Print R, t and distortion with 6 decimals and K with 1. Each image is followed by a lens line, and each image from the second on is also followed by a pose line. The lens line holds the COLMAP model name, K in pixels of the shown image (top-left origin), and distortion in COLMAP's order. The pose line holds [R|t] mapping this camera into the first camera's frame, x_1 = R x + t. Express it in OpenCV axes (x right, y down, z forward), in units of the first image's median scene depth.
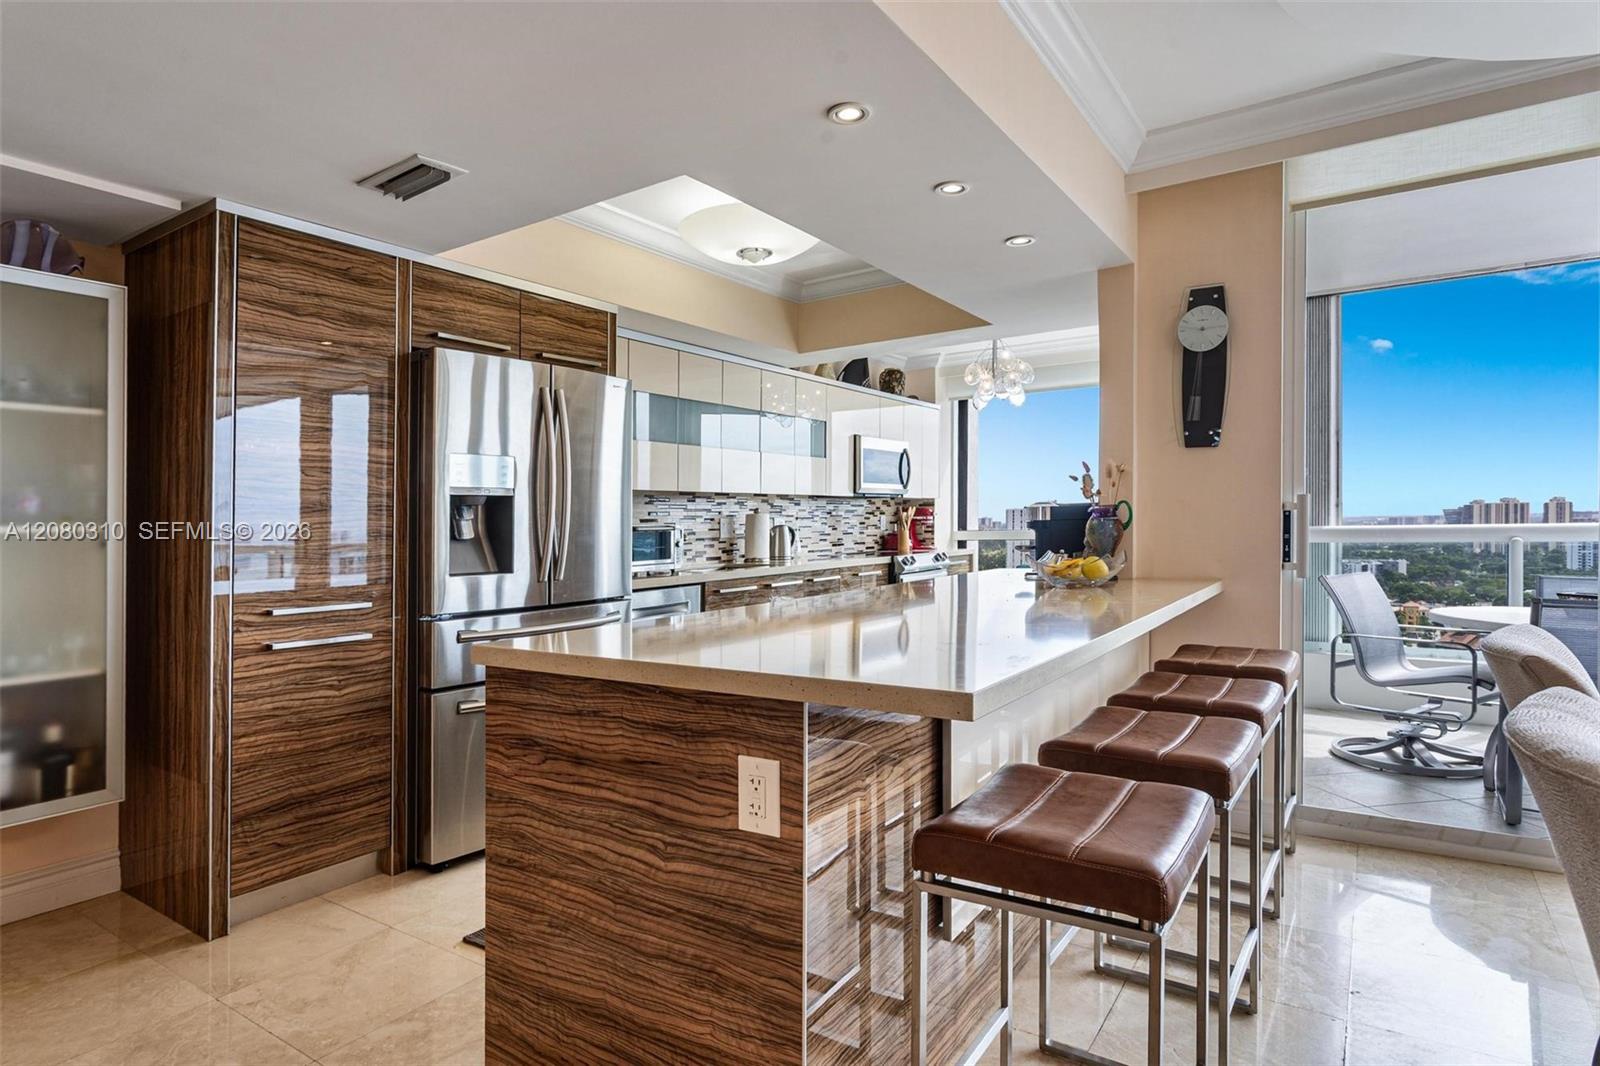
lens RADIAL K [[855.3, 0, 761.5], [0, 855.3, 550.5], [0, 0, 1]] dist [-0.007655, 0.003946]
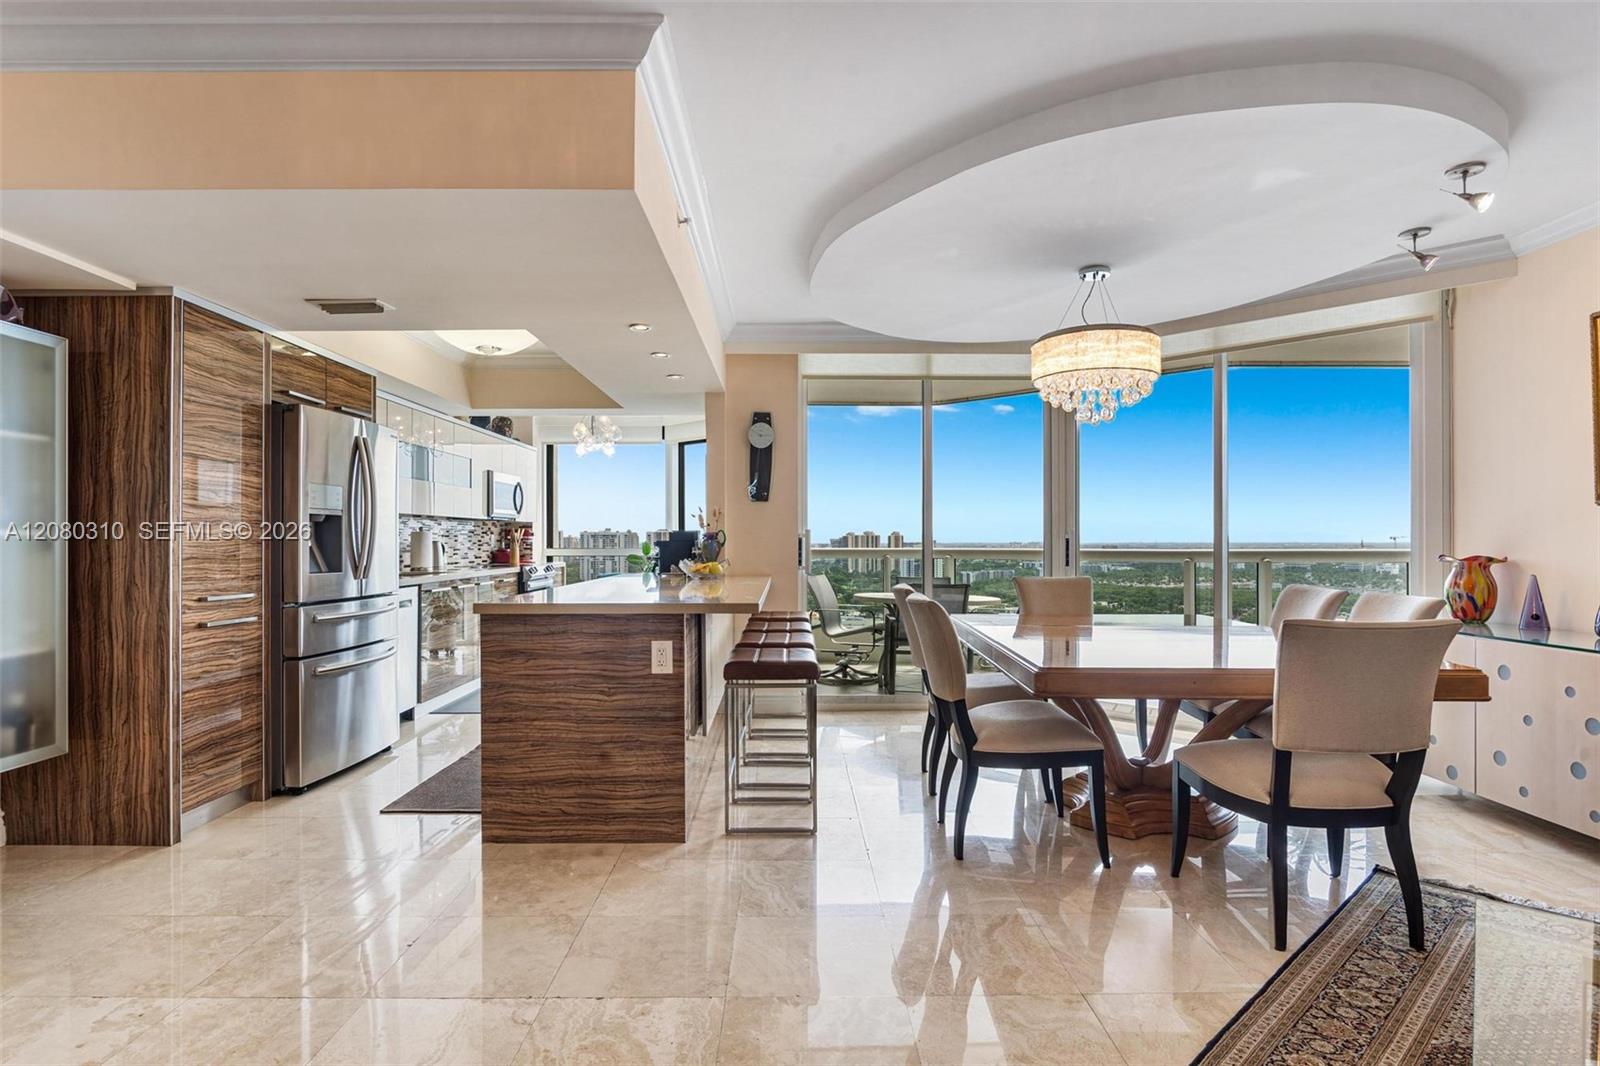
lens RADIAL K [[855.3, 0, 794.1], [0, 855.3, 555.9], [0, 0, 1]] dist [-0.007655, 0.003946]
pose [[0.806077, 0.008230, 0.591754, -0.420620], [0.002935, 0.999835, -0.017903, 0.021503], [-0.591804, 0.016168, 0.805920, -0.418216]]
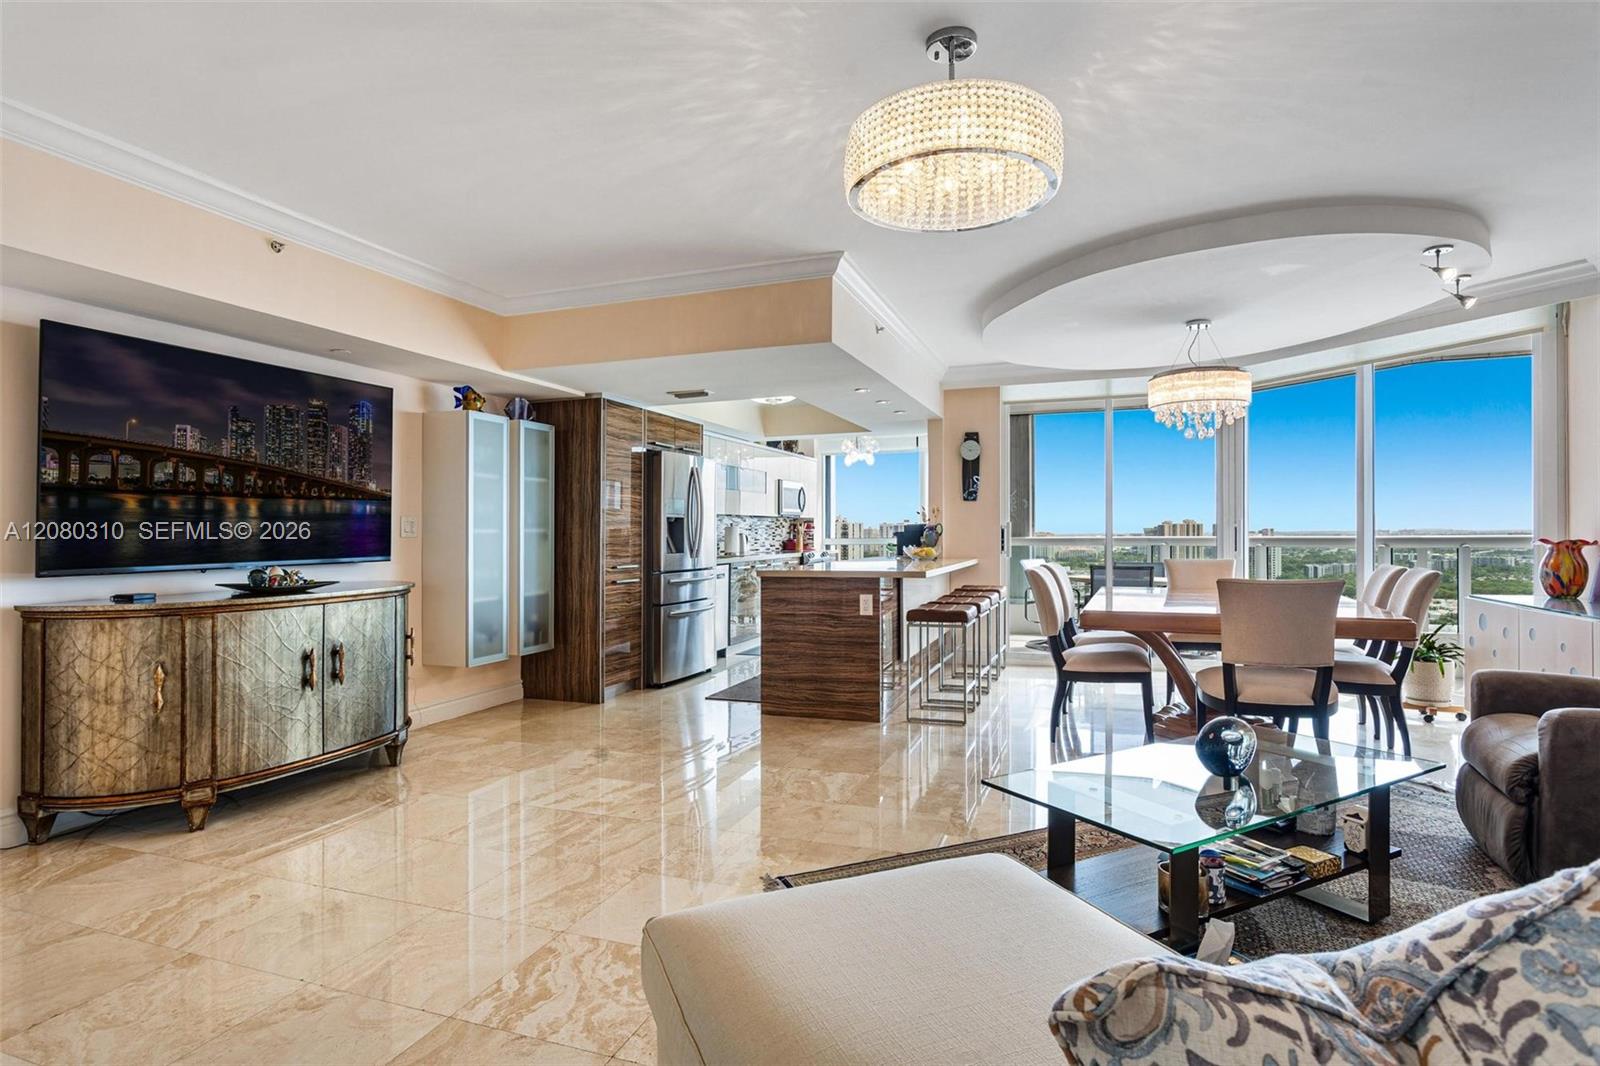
lens RADIAL K [[855.3, 0, 781.7], [0, 855.3, 530.8], [0, 0, 1]] dist [-0.007655, 0.003946]
pose [[0.963424, 0.011865, 0.267718, -0.519957], [-0.001940, 0.999302, -0.037306, 0.041102], [-0.267974, 0.035422, 0.962775, -0.951264]]
